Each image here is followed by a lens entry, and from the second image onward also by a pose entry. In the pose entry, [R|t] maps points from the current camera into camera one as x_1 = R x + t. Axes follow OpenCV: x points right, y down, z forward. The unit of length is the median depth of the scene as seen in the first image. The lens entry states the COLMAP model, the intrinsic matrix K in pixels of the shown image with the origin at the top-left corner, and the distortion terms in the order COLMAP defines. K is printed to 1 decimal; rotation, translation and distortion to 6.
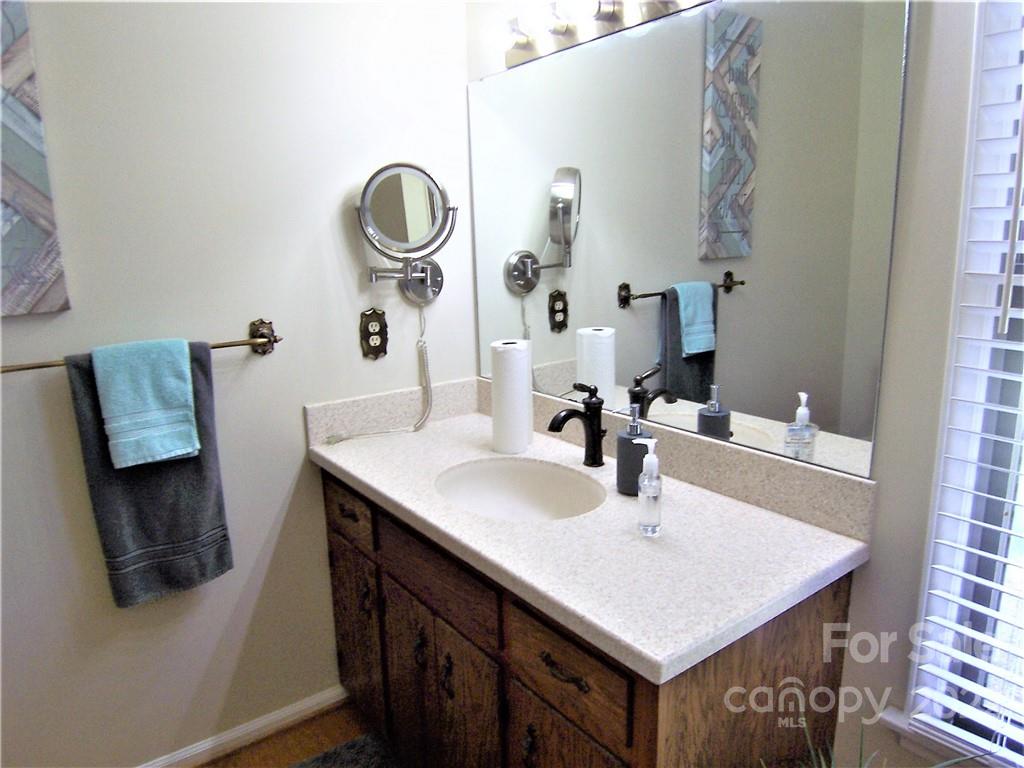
lens RADIAL K [[694.9, 0, 512.0], [0, 694.9, 384.0], [0, 0, 1]] dist [-0.020240, -0.028010]
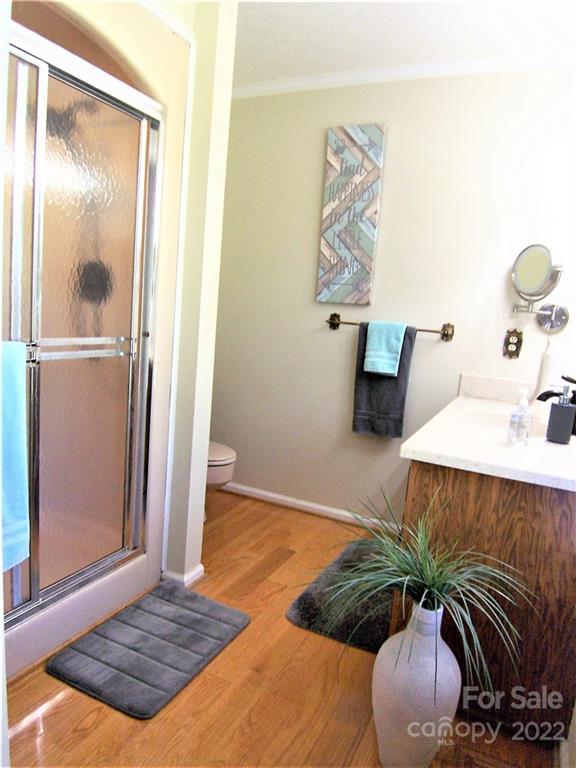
lens RADIAL K [[521.1, 0, 288.0], [0, 521.1, 384.0], [0, 0, 1]] dist [-0.020240, -0.028010]
pose [[0.459796, 0.190492, -0.867353, 0.816604], [-0.276907, 0.958778, 0.063779, 0.115247], [0.843748, 0.210851, 0.493590, -0.096463]]
